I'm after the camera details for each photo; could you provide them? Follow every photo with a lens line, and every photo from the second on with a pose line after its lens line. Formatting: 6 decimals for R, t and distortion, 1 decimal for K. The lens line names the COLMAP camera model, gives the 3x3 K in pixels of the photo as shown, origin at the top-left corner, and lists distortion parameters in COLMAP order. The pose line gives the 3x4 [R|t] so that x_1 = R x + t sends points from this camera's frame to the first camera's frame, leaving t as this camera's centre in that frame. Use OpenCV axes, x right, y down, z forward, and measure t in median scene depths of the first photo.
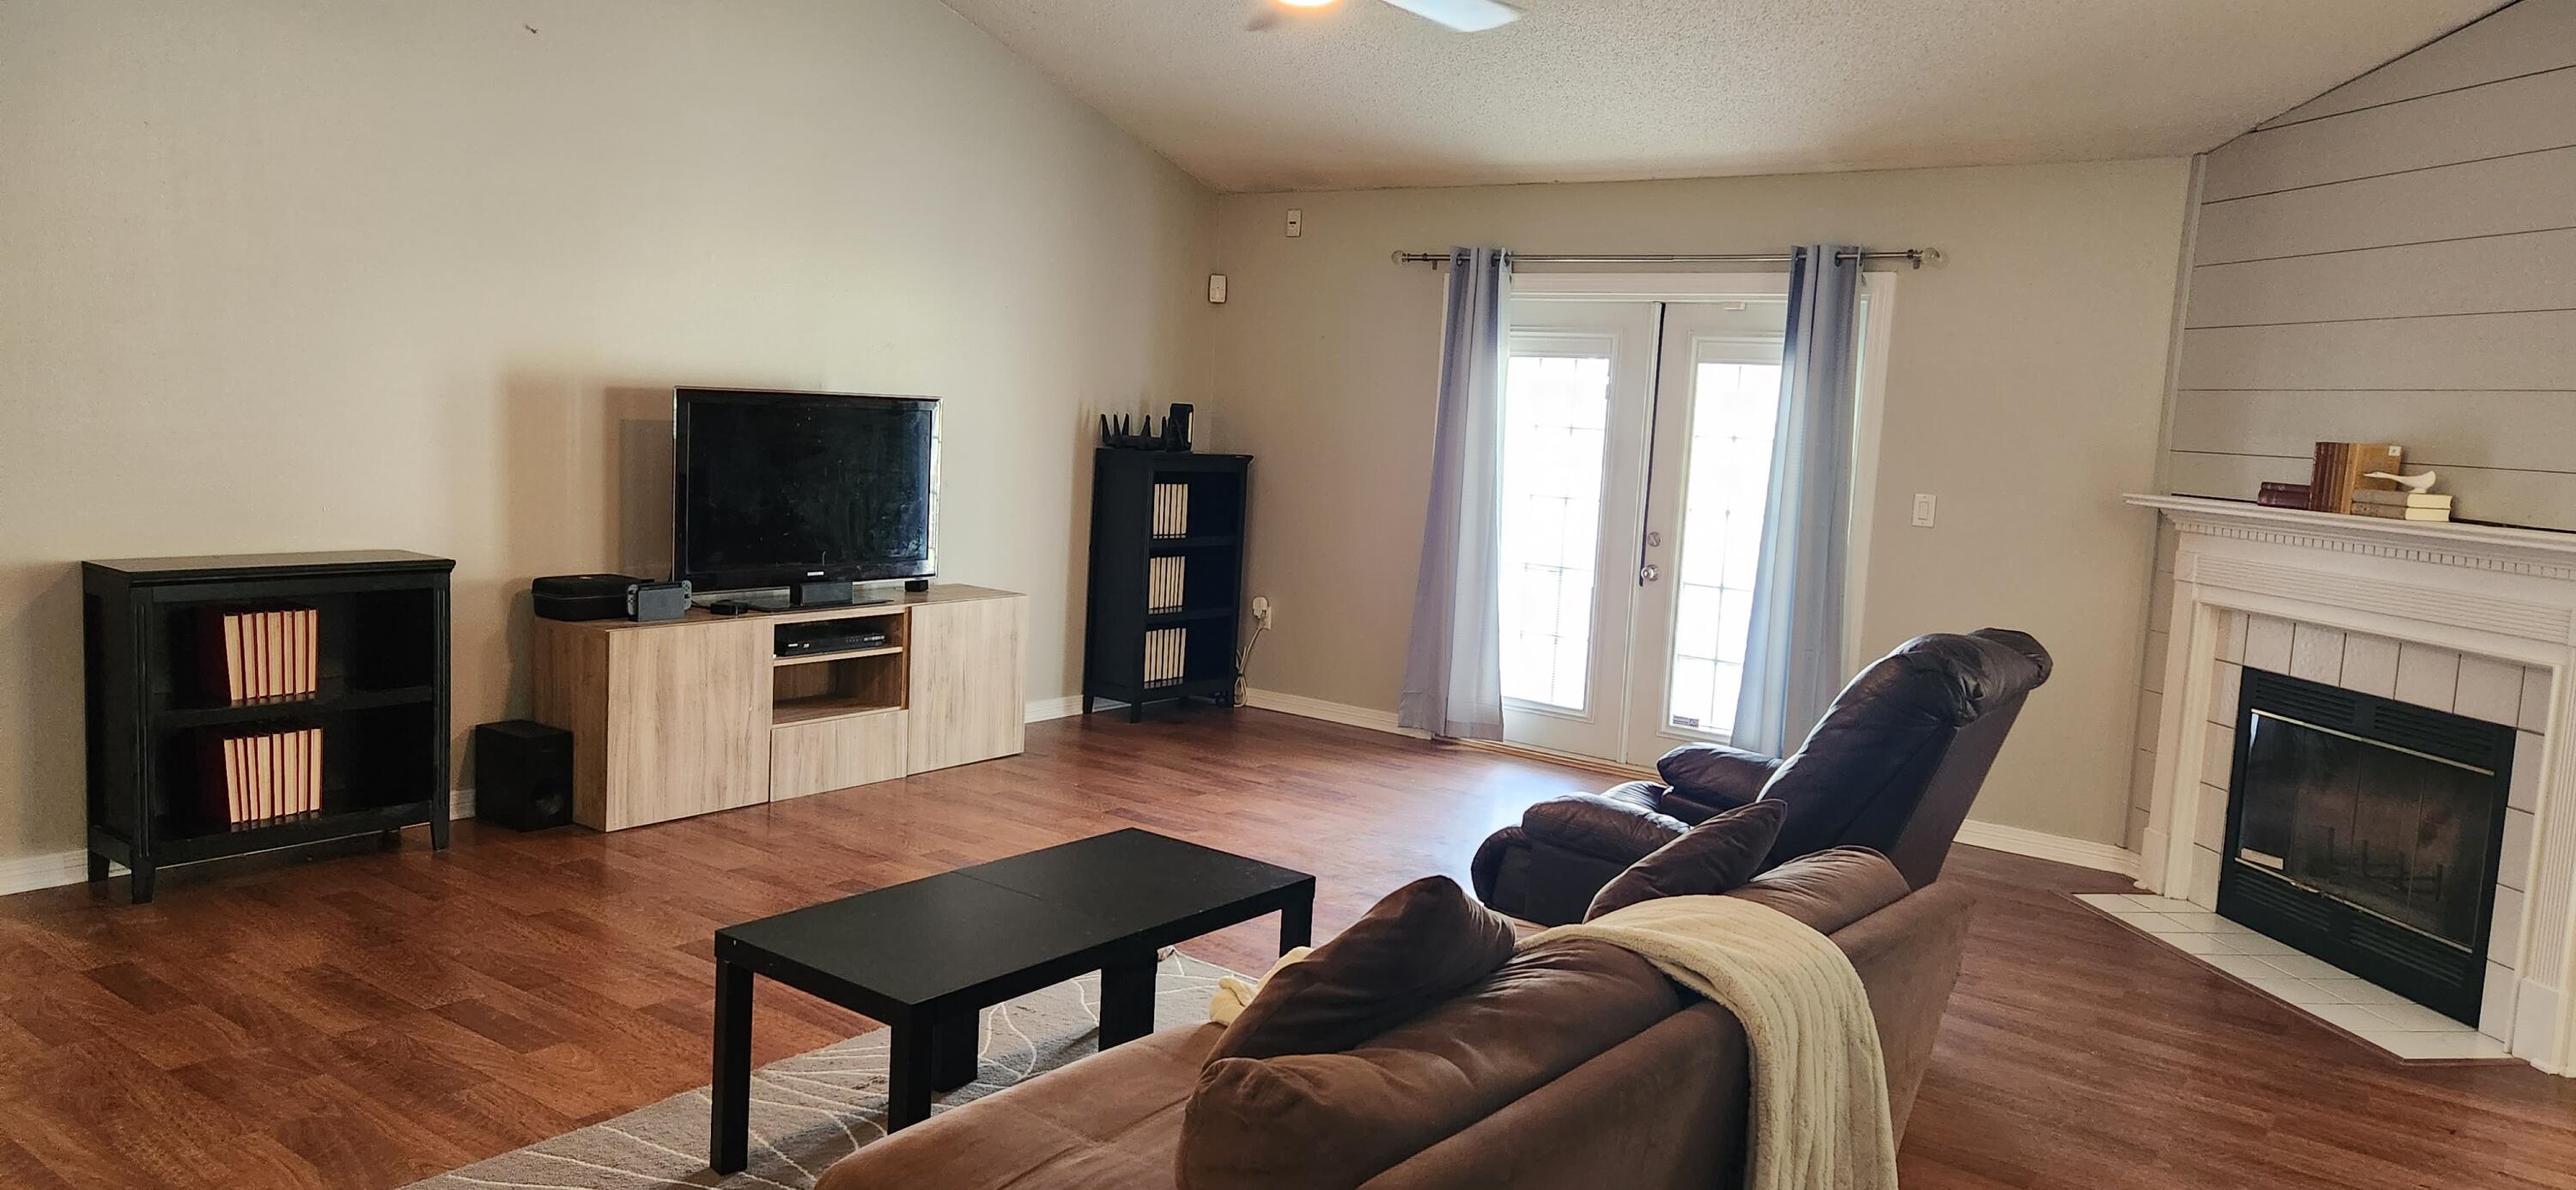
lens RADIAL K [[1747.2, 0, 1302.9], [0, 1747.2, 592.1], [0, 0, 1]] dist [0.097624, -0.081872]
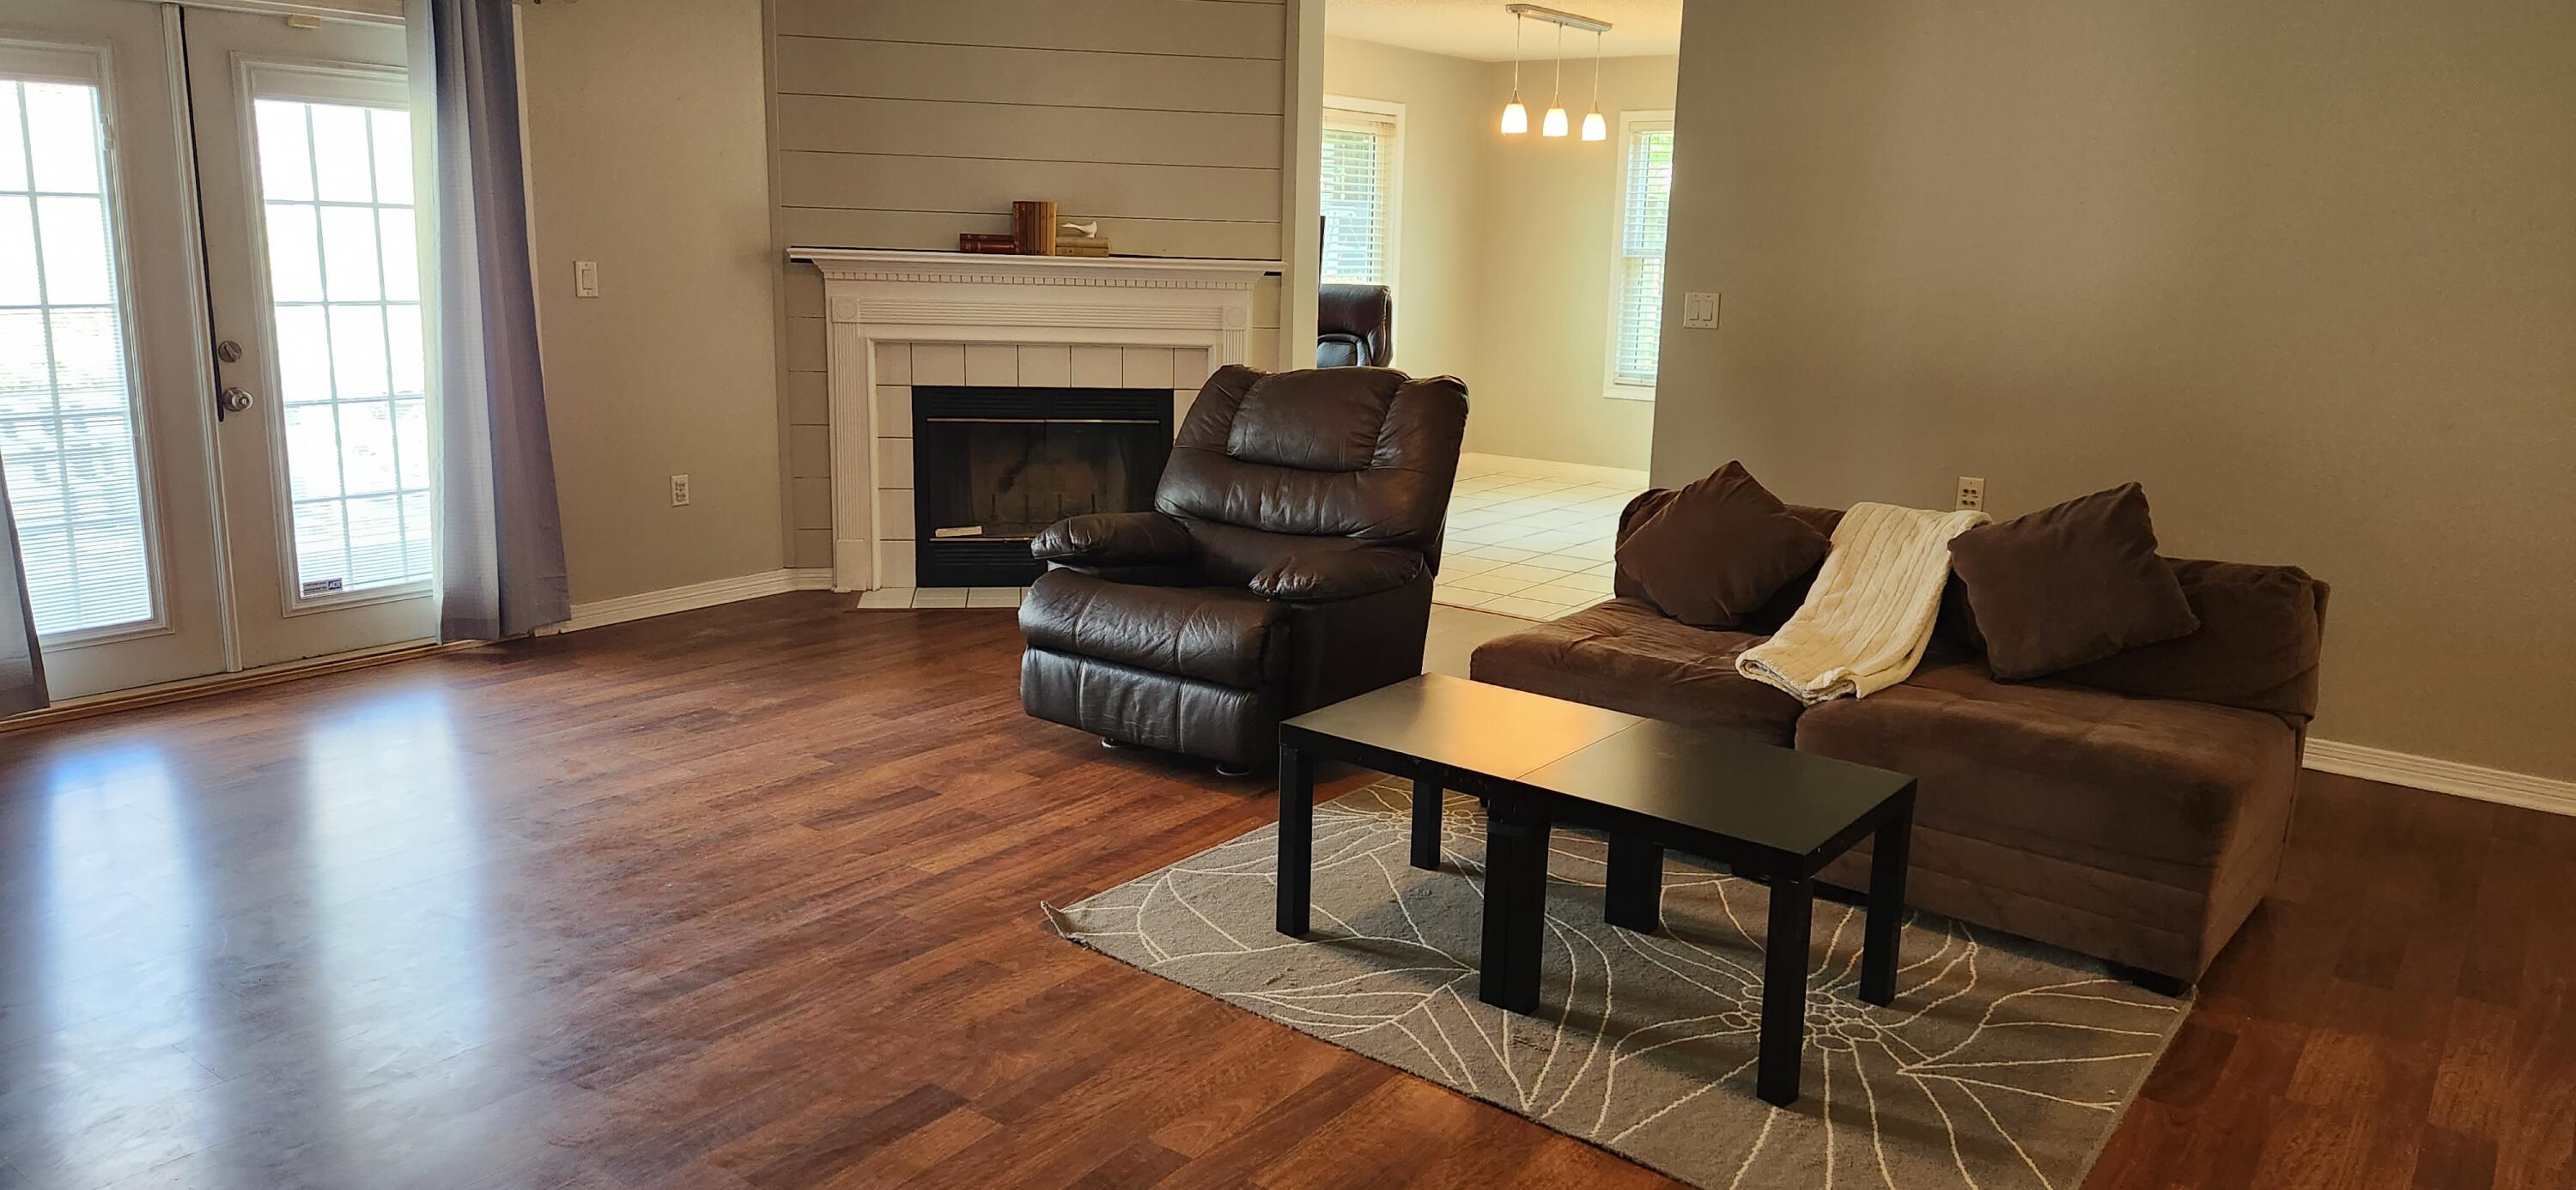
lens RADIAL K [[1713.9, 0, 1362.4], [0, 1713.9, 594.5], [0, 0, 1]] dist [0.056912, -0.049066]
pose [[-0.028886, -0.264276, 0.964014, -0.576337], [0.079268, 0.960774, 0.265763, -0.096435], [-0.996435, 0.084092, -0.006804, 0.616476]]
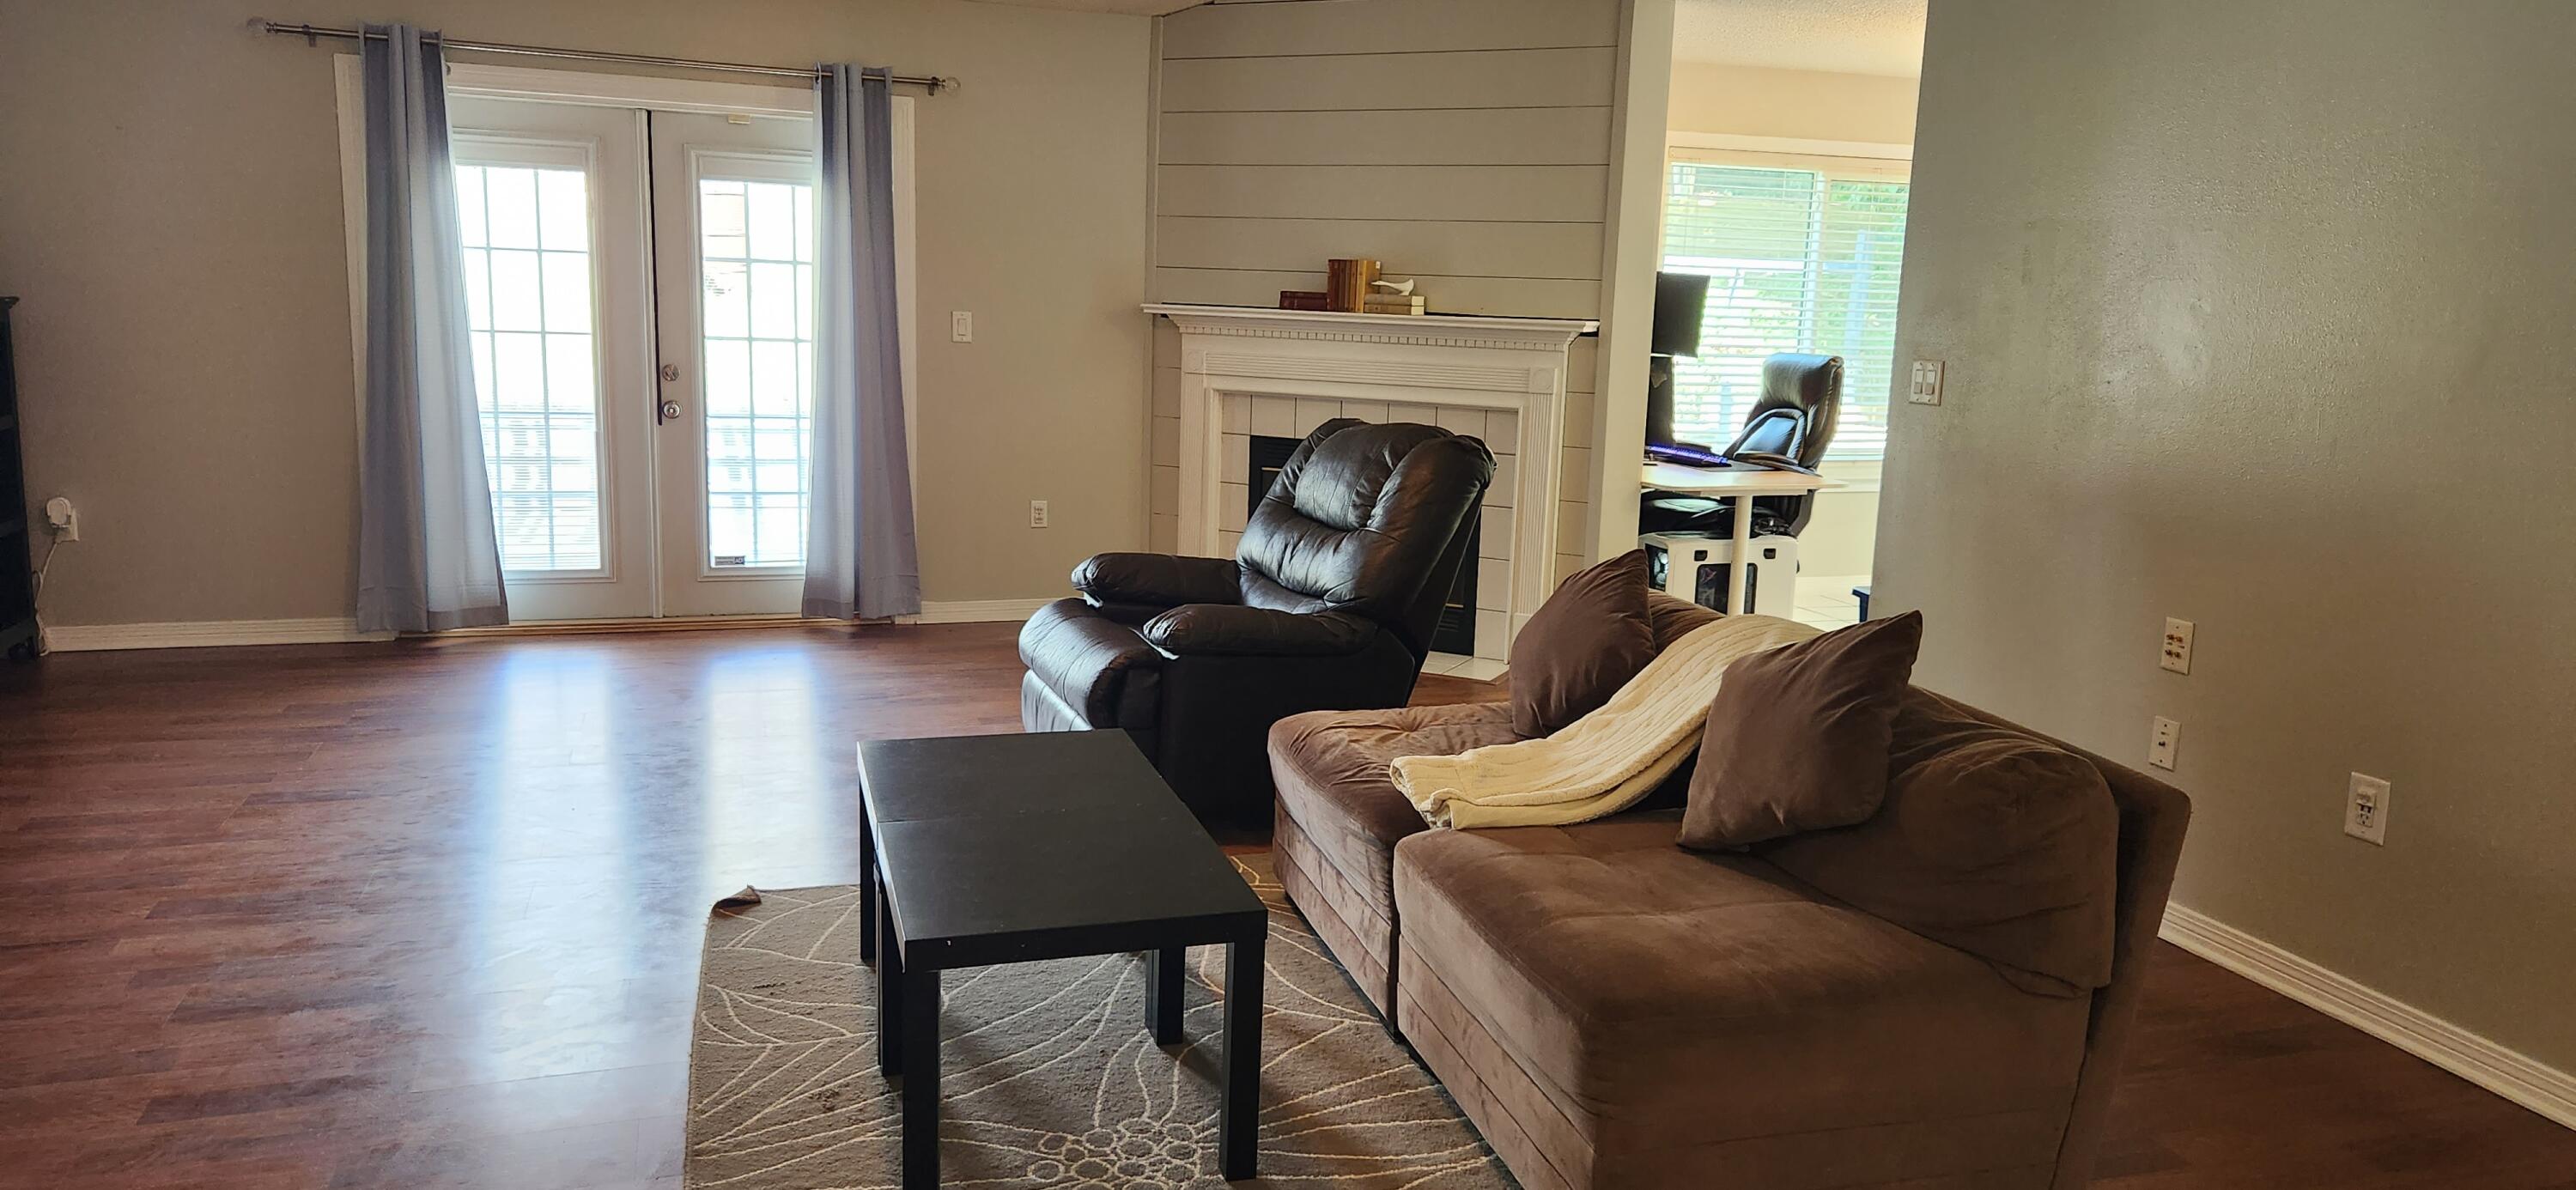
lens RADIAL K [[1747.2, 0, 1302.9], [0, 1747.2, 592.1], [0, 0, 1]] dist [0.097624, -0.081872]
pose [[0.559303, -0.183002, 0.808511, -0.433044], [0.088660, 0.982939, 0.161150, -0.041402], [-0.824208, -0.018449, 0.565986, 0.213976]]
